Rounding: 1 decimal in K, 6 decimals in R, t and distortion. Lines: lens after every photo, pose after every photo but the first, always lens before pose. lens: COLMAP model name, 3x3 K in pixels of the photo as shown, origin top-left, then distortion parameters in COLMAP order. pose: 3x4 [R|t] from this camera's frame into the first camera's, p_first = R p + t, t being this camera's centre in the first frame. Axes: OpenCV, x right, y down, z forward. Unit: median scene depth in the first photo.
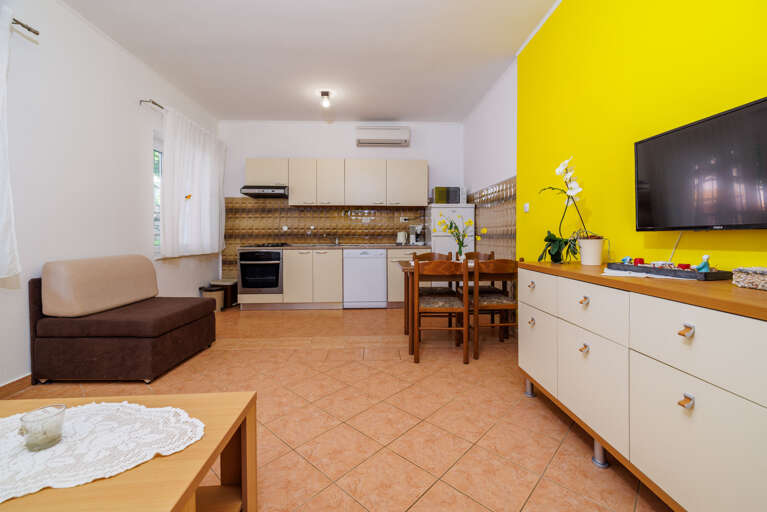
lens RADIAL K [[328.0, 0, 392.3], [0, 328.0, 238.2], [0, 0, 1]] dist [0.000004, 0.000012]
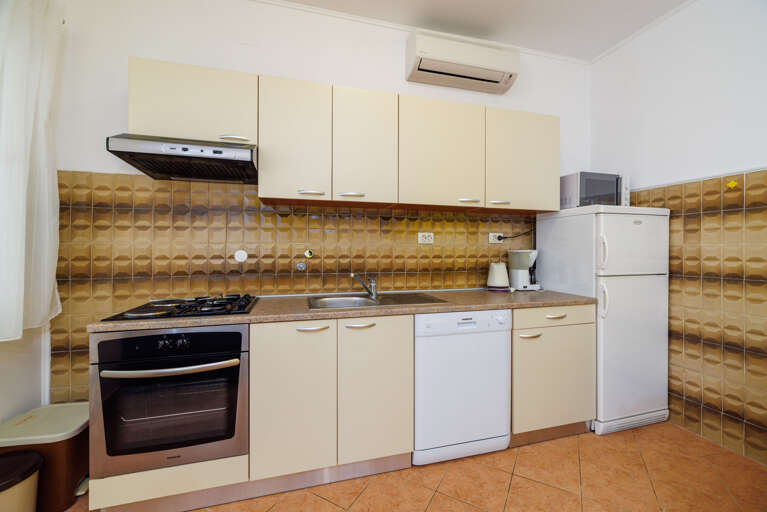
lens RADIAL K [[322.5, 0, 387.0], [0, 322.5, 247.8], [0, 0, 1]] dist [0.000977, 0.000128]
pose [[0.975170, 0.005477, 0.221389, -0.249540], [-0.001927, 0.999866, -0.016251, -0.035862], [-0.221448, 0.015421, 0.975050, 0.595659]]
